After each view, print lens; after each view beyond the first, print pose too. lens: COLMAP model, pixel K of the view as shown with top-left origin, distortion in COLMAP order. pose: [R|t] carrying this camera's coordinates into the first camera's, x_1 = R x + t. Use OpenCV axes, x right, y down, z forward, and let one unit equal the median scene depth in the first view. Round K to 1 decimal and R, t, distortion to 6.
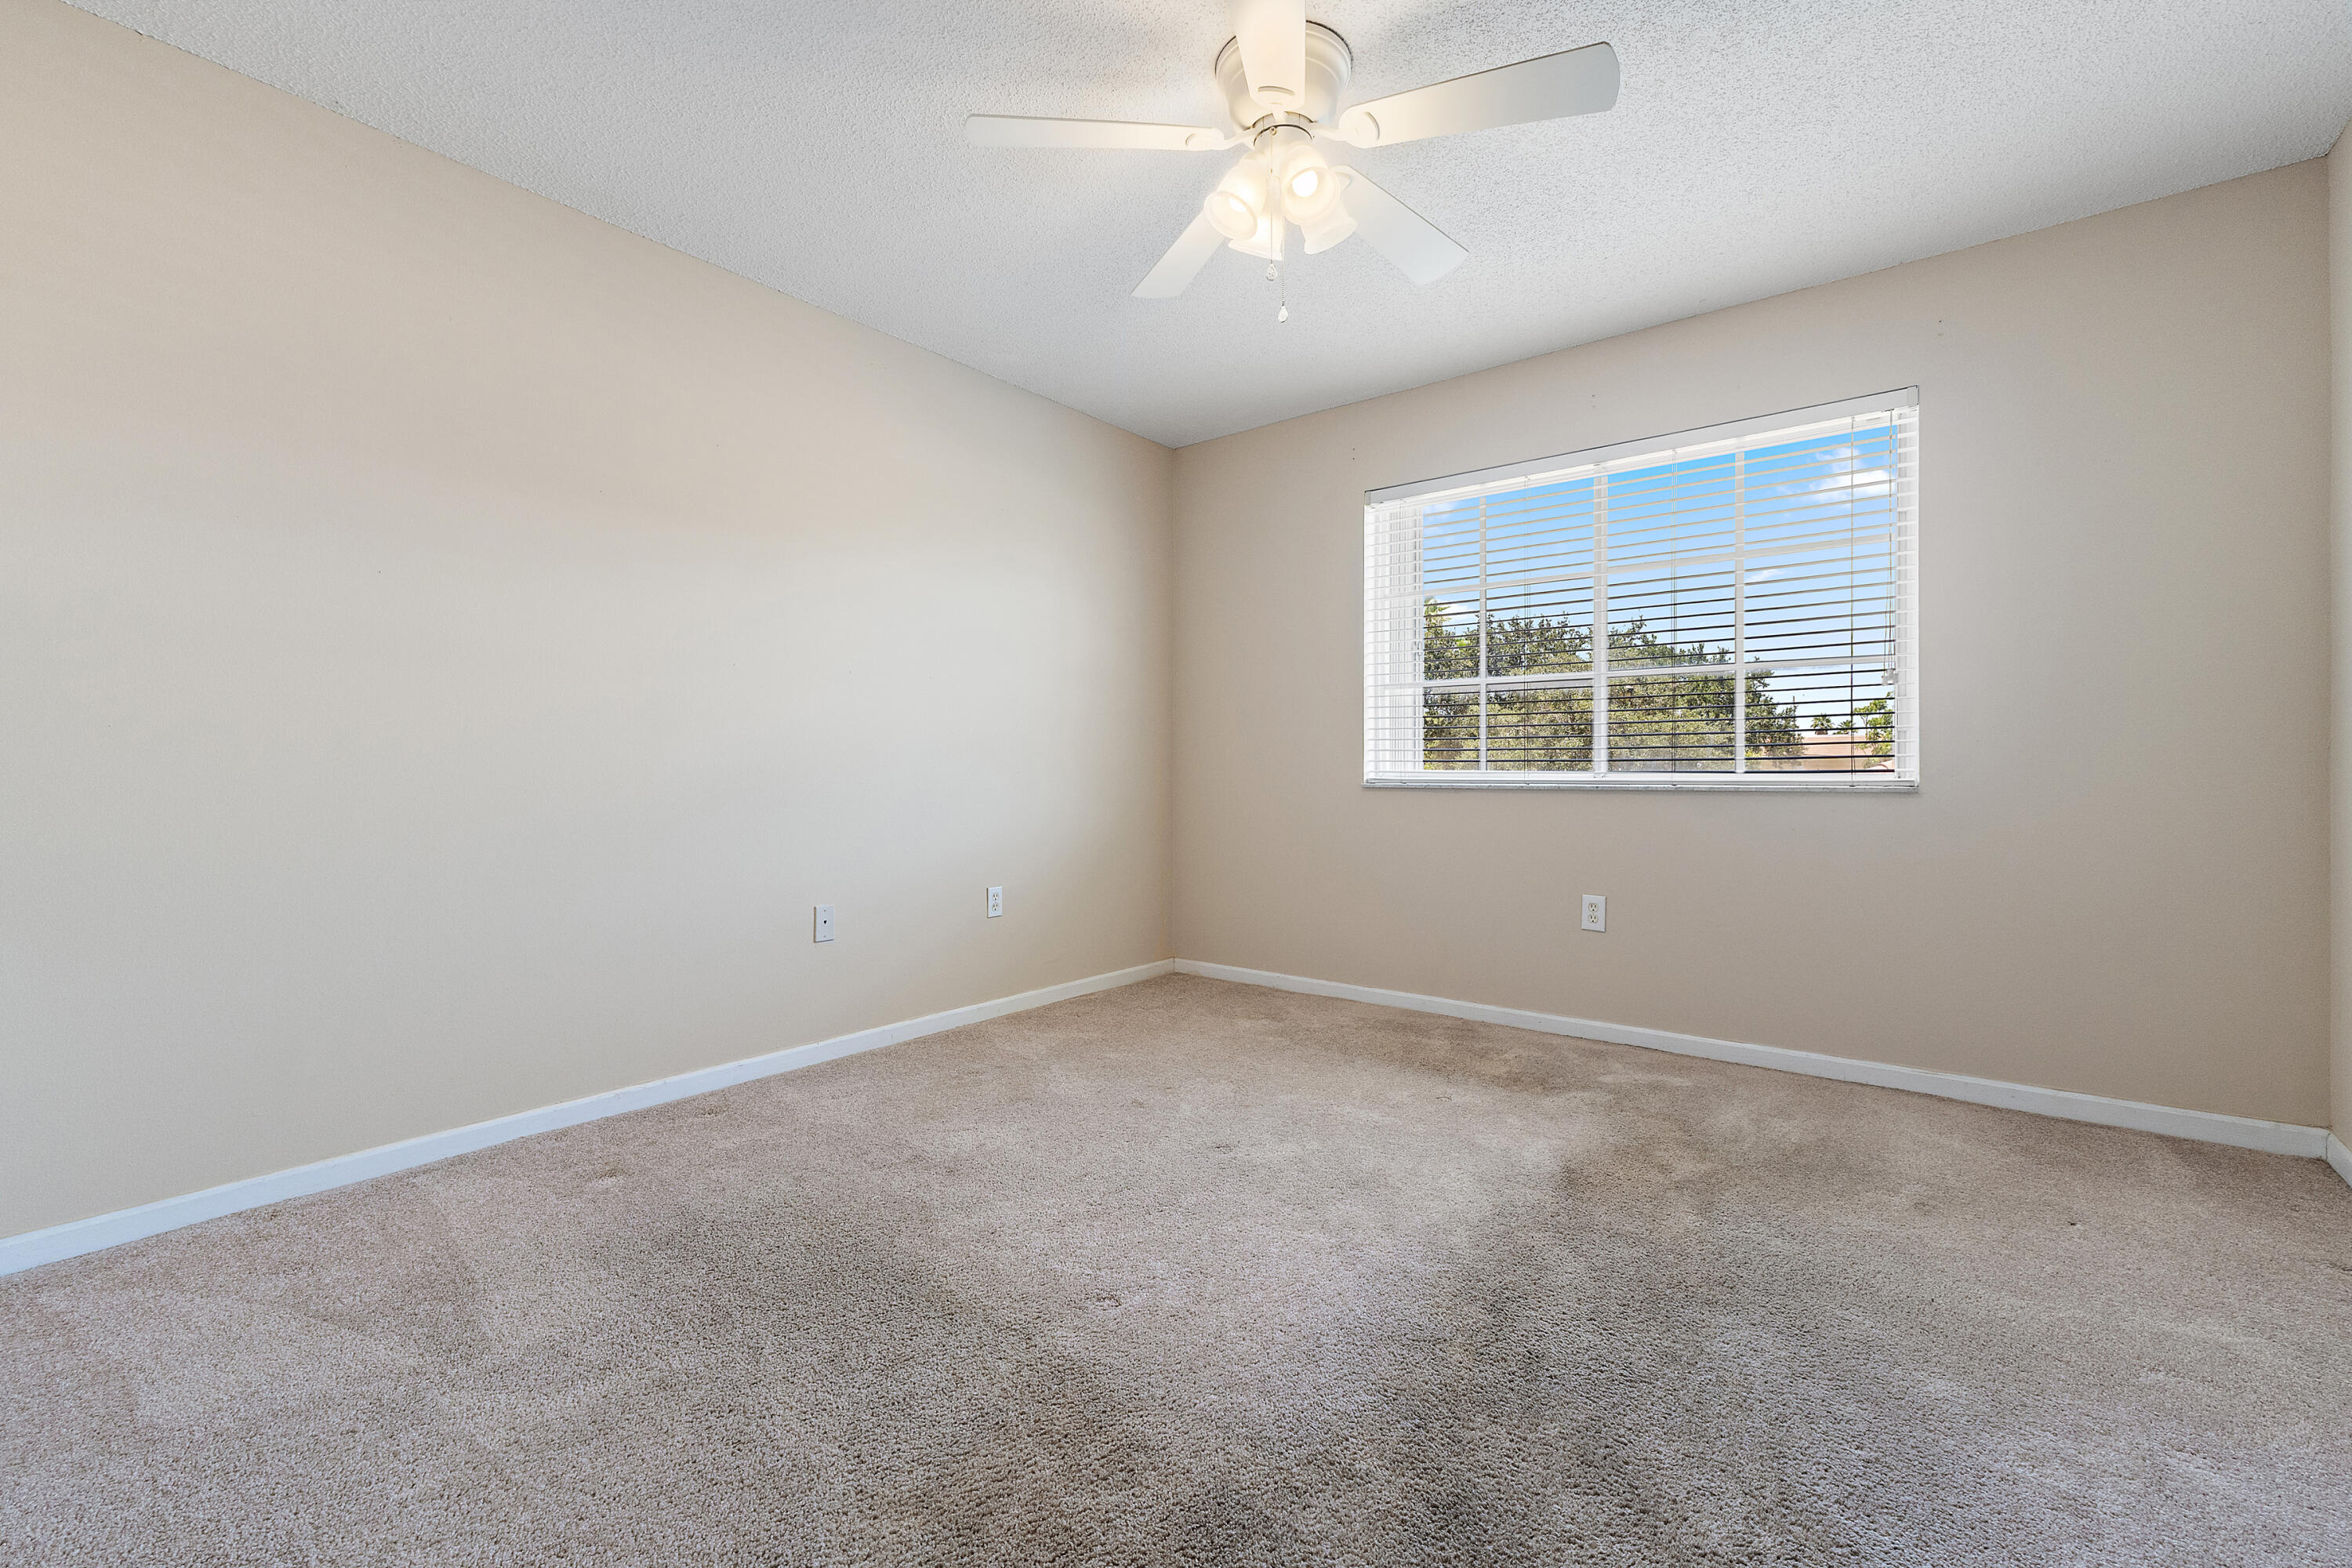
lens RADIAL K [[1014.0, 0, 1182.8], [0, 1014.0, 769.0], [0, 0, 1]] dist [0.001597, 0.000595]
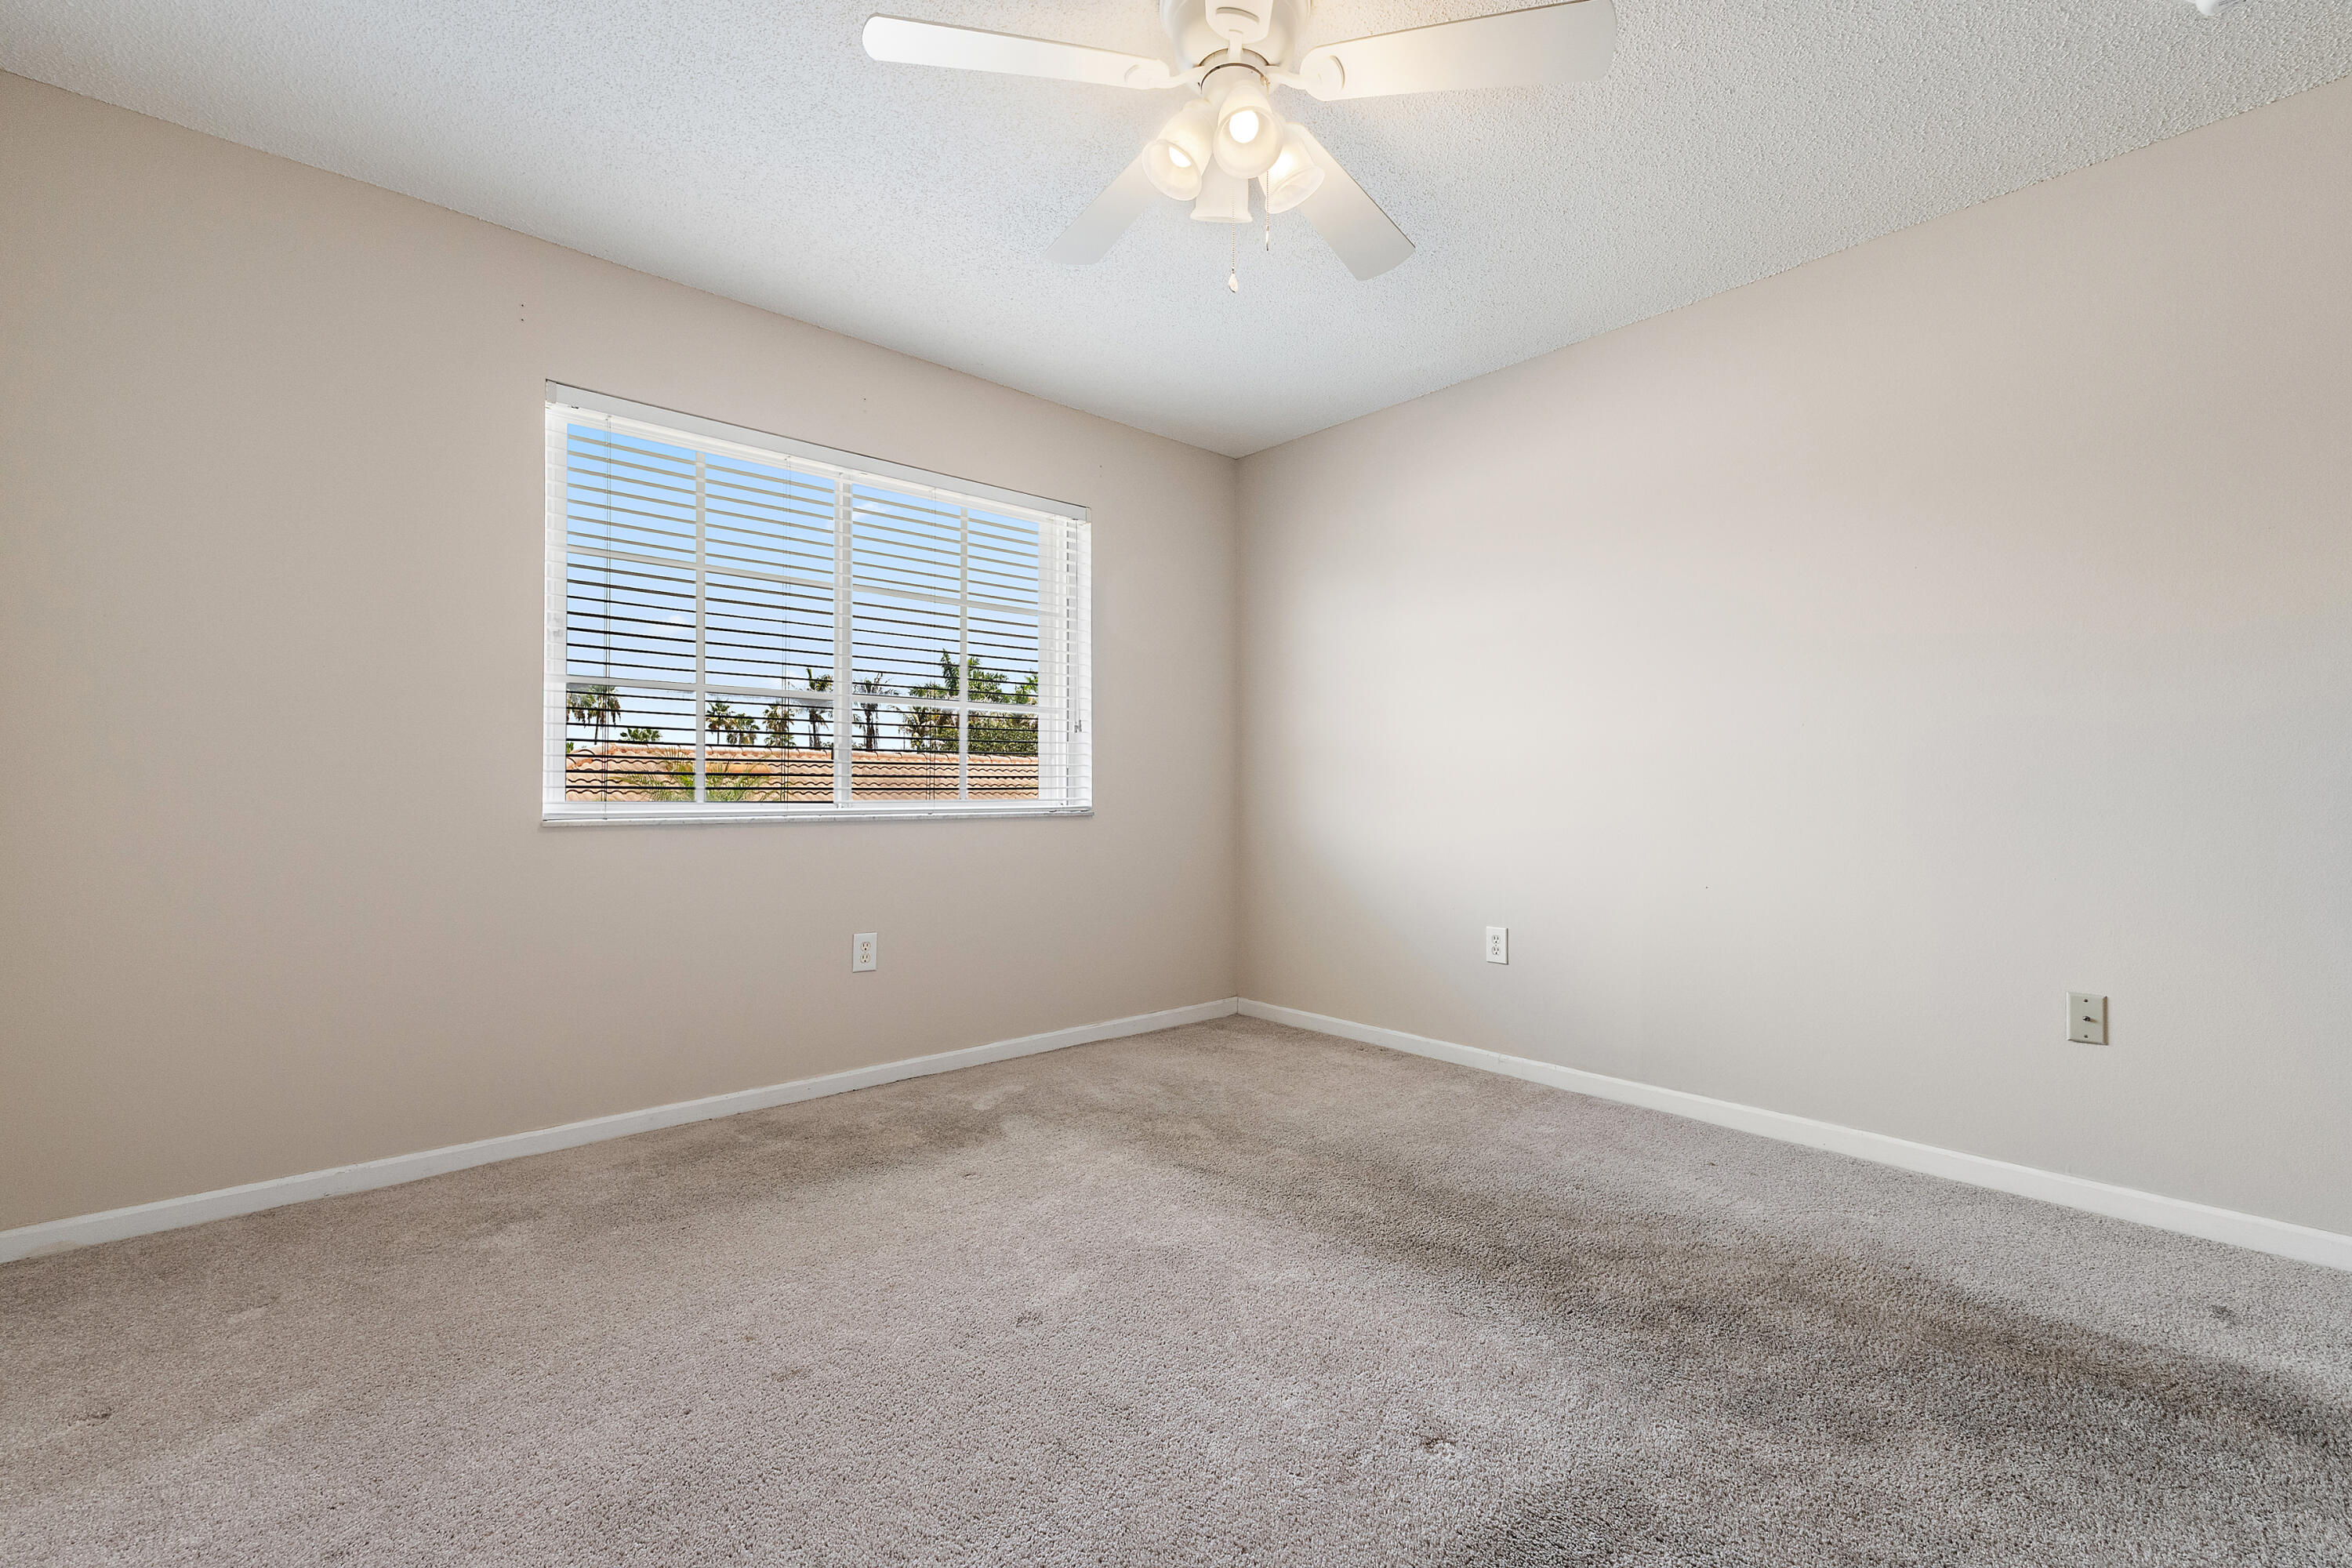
lens RADIAL K [[1014.0, 0, 1176.6], [0, 1014.0, 786.3], [0, 0, 1]] dist [0.001597, 0.000595]
pose [[0.184242, 0.007301, 0.982854, -0.540260], [0.006294, 0.999943, -0.008608, -0.002462], [-0.982861, 0.007772, 0.184186, 0.624623]]
